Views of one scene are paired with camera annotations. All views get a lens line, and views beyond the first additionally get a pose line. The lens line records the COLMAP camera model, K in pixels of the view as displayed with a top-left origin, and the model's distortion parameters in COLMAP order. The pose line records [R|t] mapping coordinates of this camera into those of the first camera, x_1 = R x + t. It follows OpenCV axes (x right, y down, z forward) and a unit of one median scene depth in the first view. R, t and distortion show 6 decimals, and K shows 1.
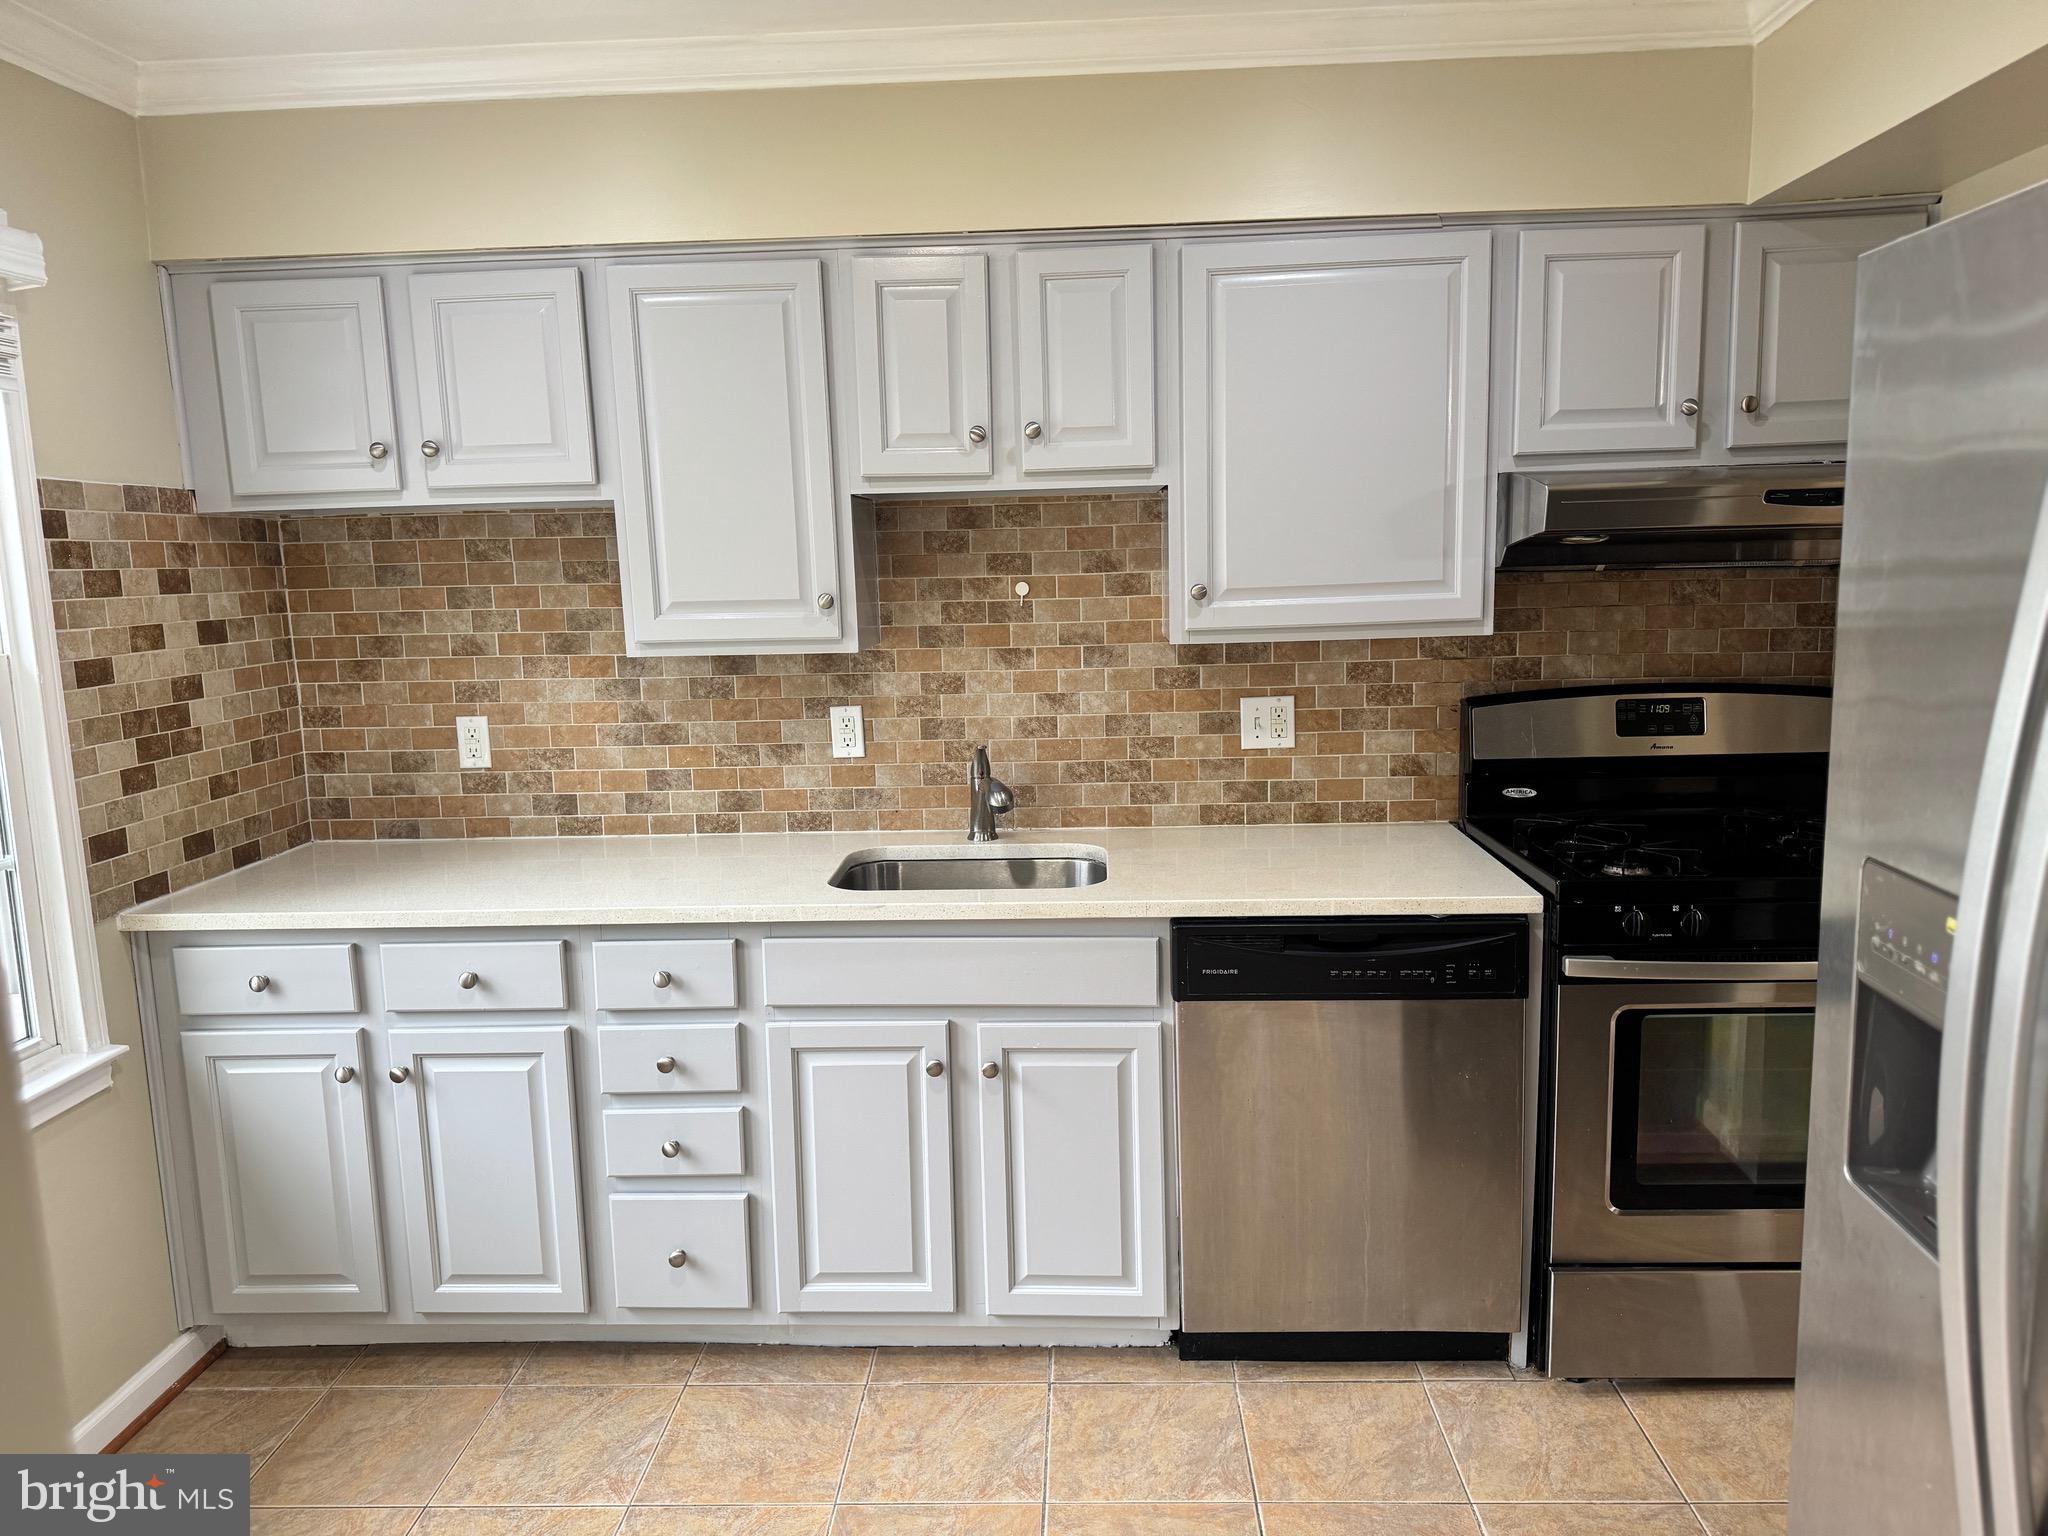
lens RADIAL K [[1435.2, 0, 1033.5], [0, 1435.2, 772.5], [0, 0, 1]] dist [0.142632, -0.244692]
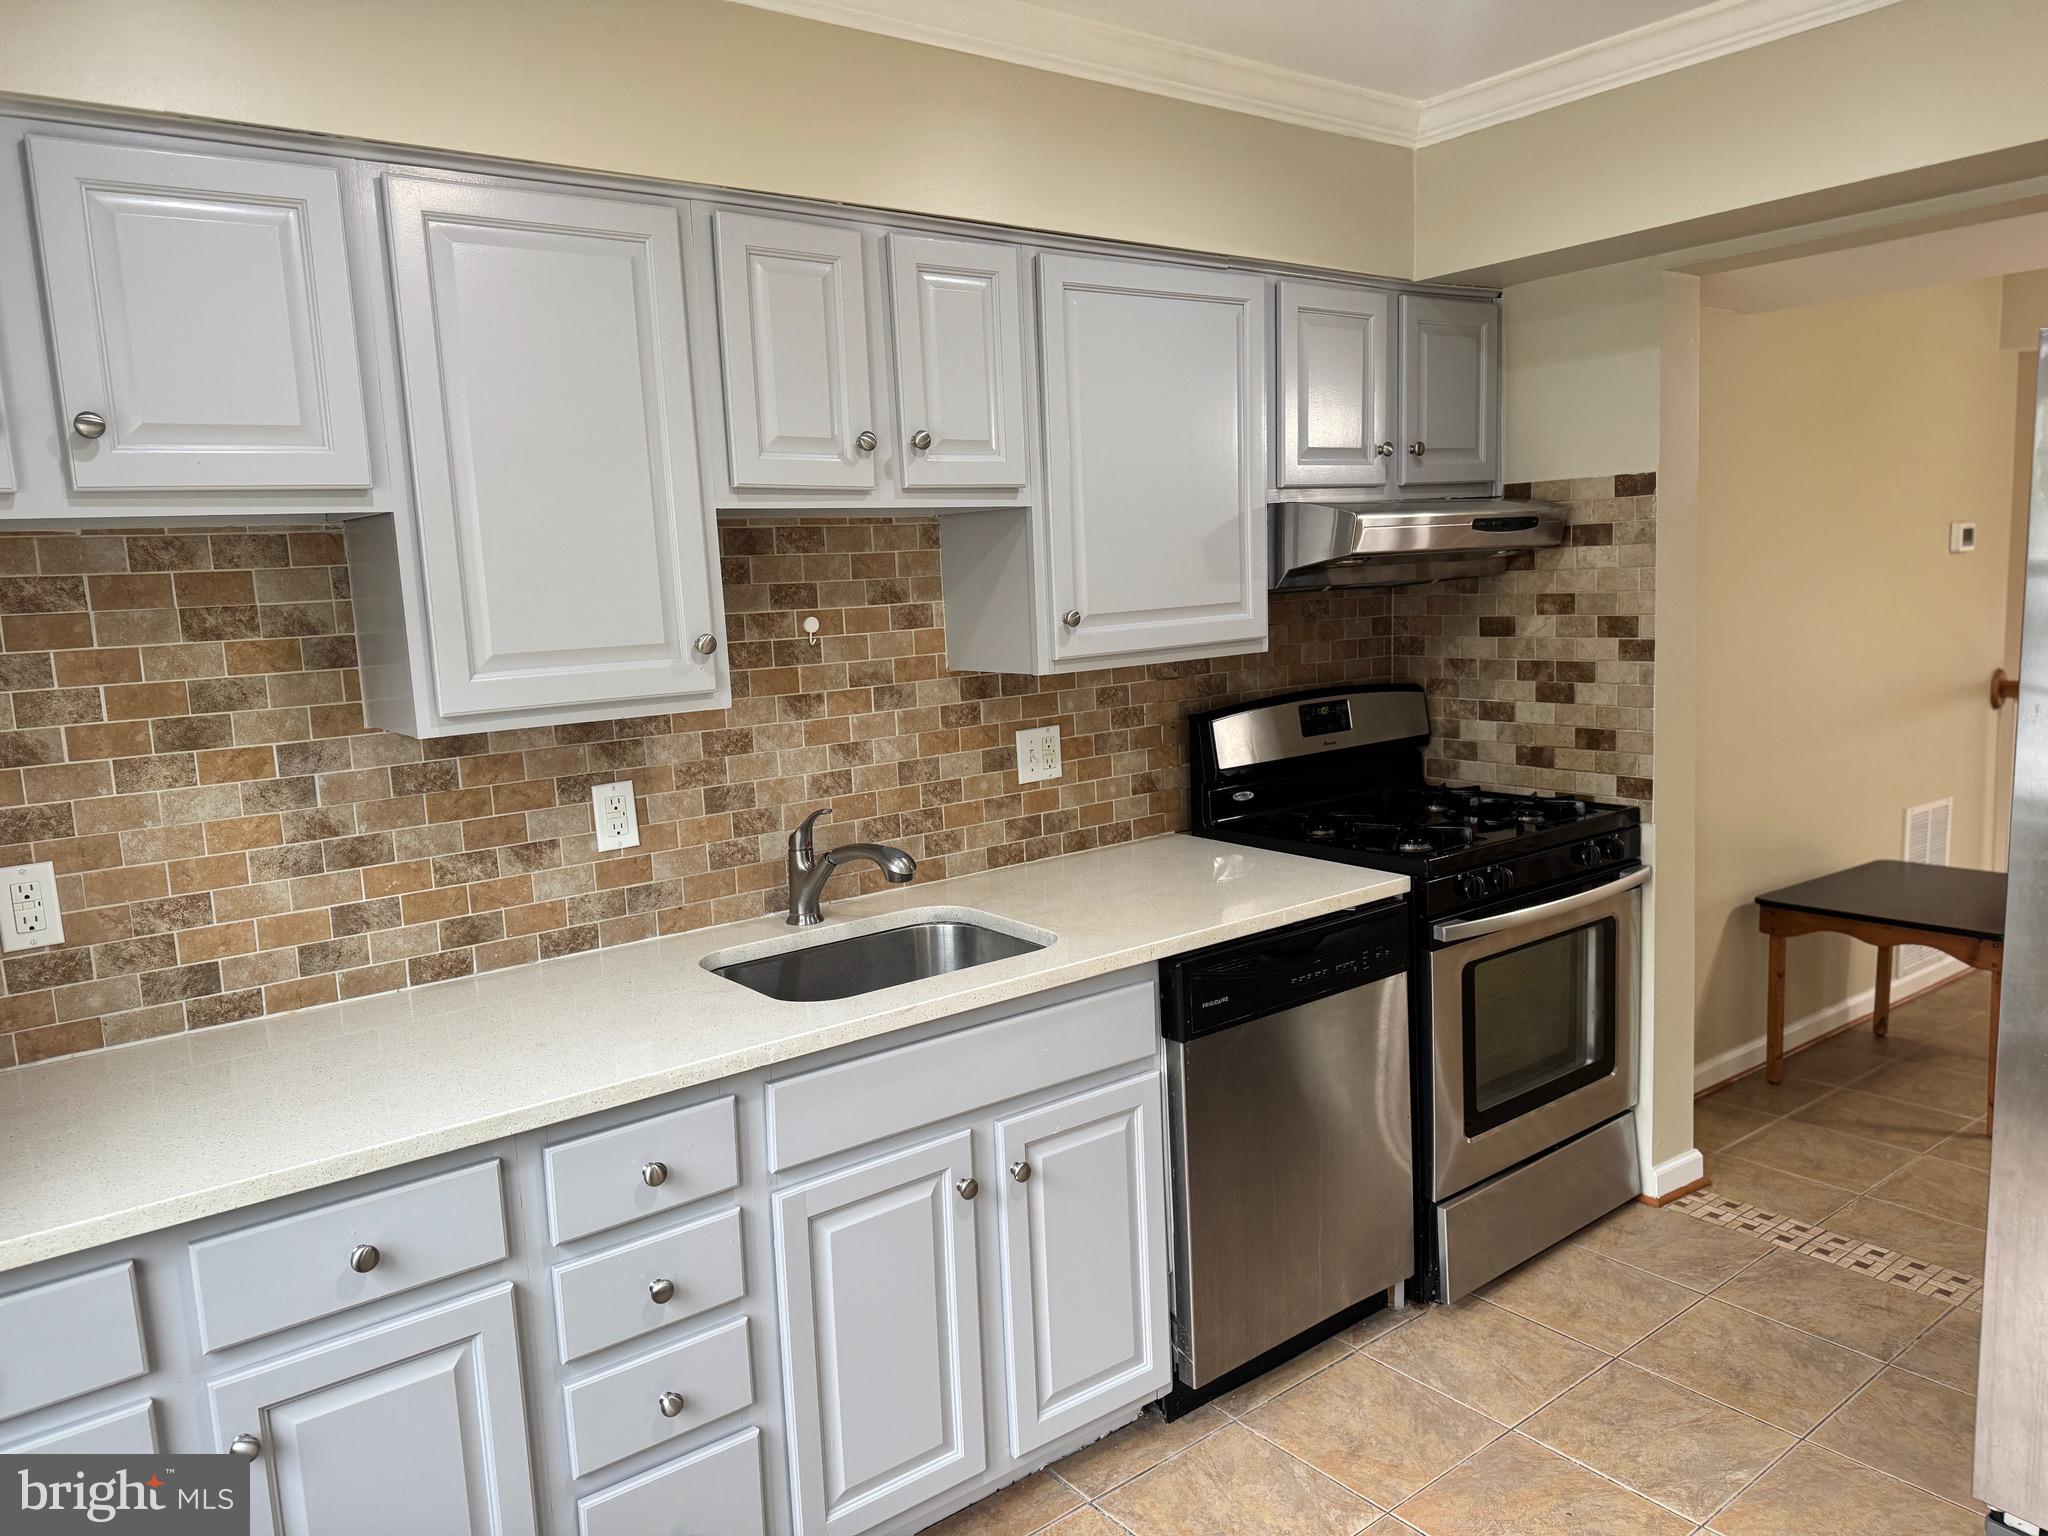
lens RADIAL K [[1435.2, 0, 1033.5], [0, 1435.2, 772.5], [0, 0, 1]] dist [0.142632, -0.244692]
pose [[0.759229, -0.099133, 0.643229, -0.463848], [0.121092, 0.992590, 0.010046, -0.032541], [-0.639459, 0.070263, 0.765608, 0.260617]]
